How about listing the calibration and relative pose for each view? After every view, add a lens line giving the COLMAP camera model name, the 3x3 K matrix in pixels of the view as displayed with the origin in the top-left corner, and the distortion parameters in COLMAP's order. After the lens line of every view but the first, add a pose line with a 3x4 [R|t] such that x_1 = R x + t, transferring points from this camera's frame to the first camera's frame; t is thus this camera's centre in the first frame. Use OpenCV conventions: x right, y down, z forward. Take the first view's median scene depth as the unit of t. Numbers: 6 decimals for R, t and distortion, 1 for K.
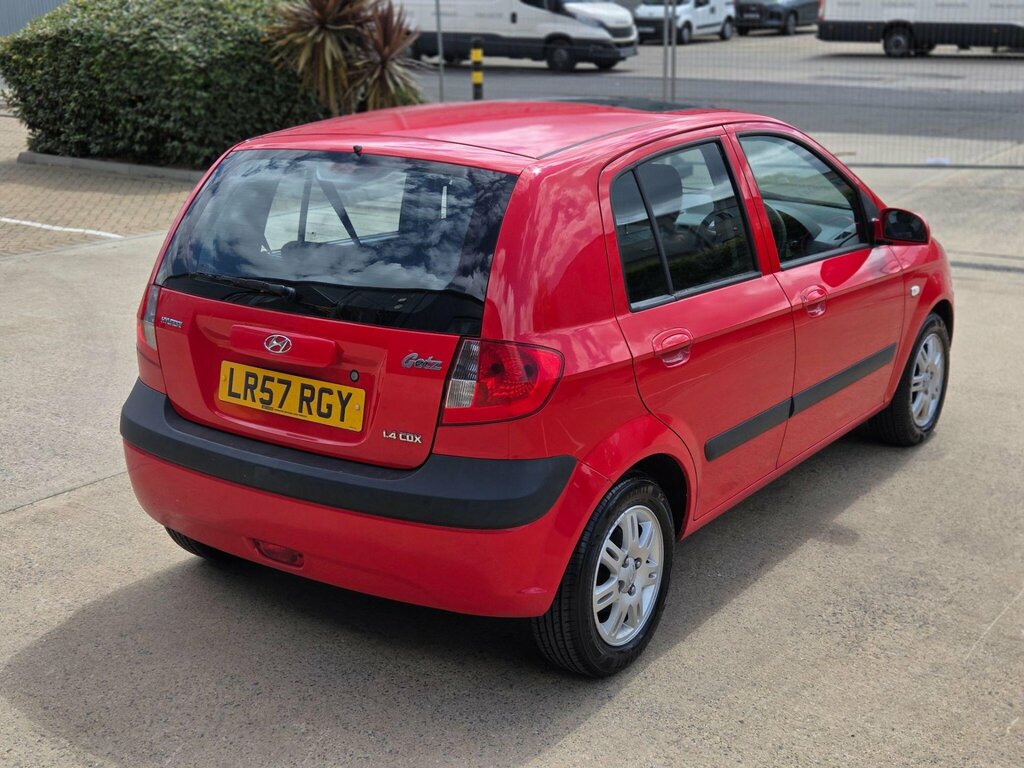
lens RADIAL K [[1417.3, 0, 539.9], [0, 1417.3, 399.9], [0, 0, 1]] dist [0.083219, -0.076989]
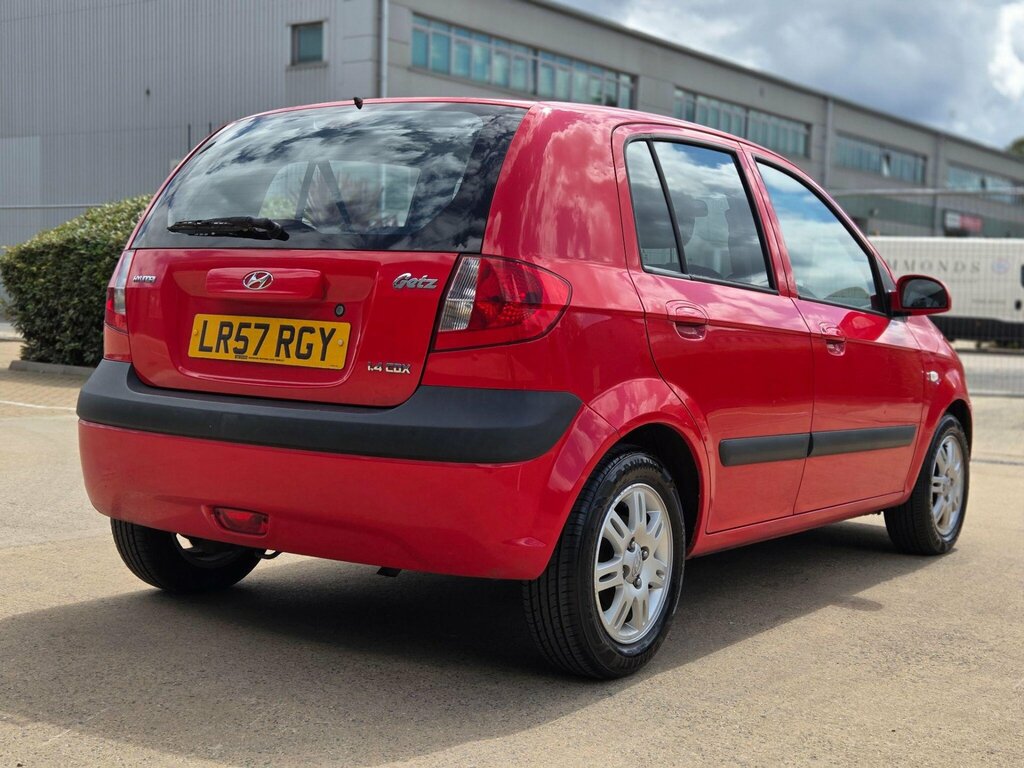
lens RADIAL K [[1417.3, 0, 539.9], [0, 1417.3, 399.9], [0, 0, 1]] dist [0.083219, -0.076989]
pose [[0.999299, 0.037000, 0.005686, -0.004526], [-0.034885, 0.975532, -0.217074, 0.195145], [-0.013578, 0.216723, 0.976139, 0.102439]]
